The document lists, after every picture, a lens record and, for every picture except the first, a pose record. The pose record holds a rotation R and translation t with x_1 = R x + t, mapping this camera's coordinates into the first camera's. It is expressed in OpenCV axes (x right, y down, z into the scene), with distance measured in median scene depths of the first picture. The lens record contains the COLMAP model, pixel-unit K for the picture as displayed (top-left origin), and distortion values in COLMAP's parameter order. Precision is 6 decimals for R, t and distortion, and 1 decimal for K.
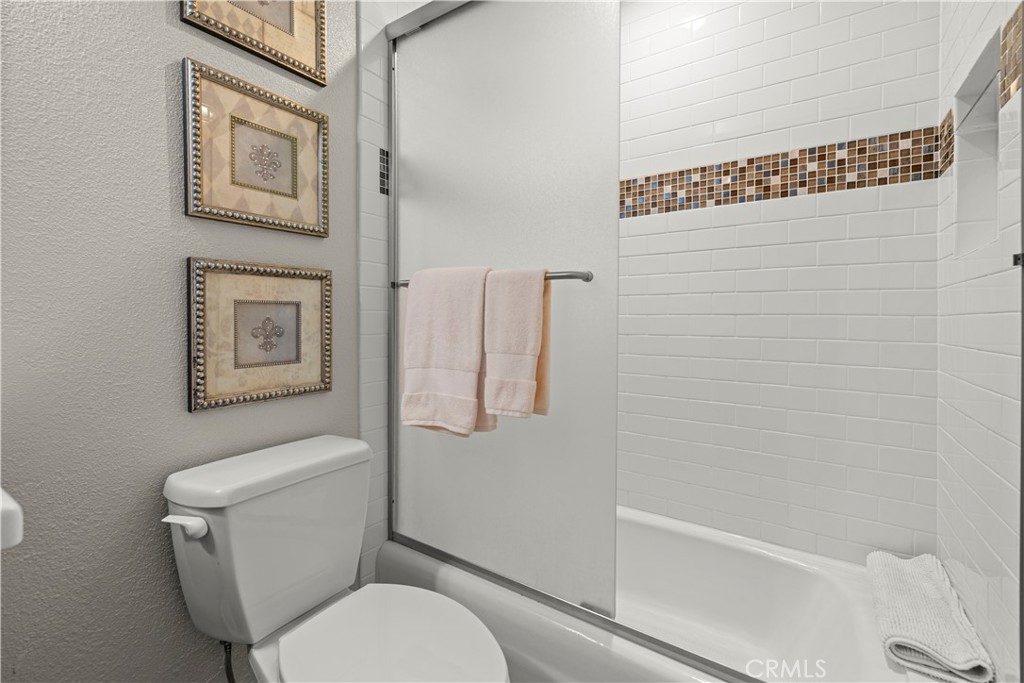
lens RADIAL K [[445.0, 0, 514.0], [0, 445.0, 333.8], [0, 0, 1]] dist [-0.010043, 0.002029]
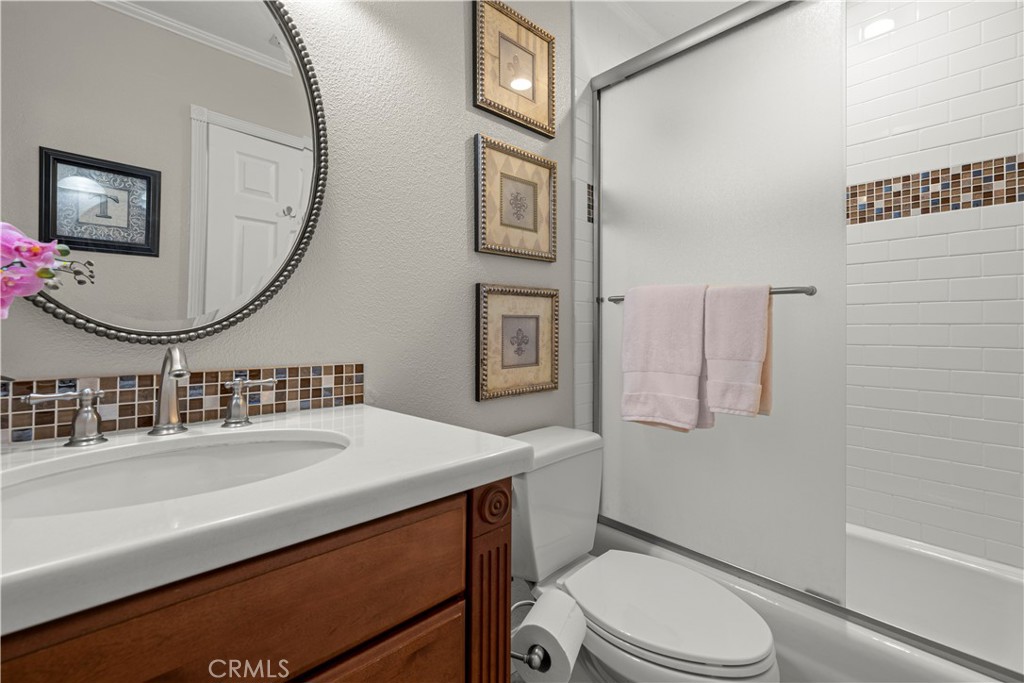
lens RADIAL K [[445.0, 0, 509.7], [0, 445.0, 334.7], [0, 0, 1]] dist [-0.010043, 0.002029]
pose [[0.972700, 0.000397, -0.232065, -0.288727], [-0.004844, 0.999815, -0.018593, 0.003711], [0.232015, 0.019210, 0.972523, -0.226721]]
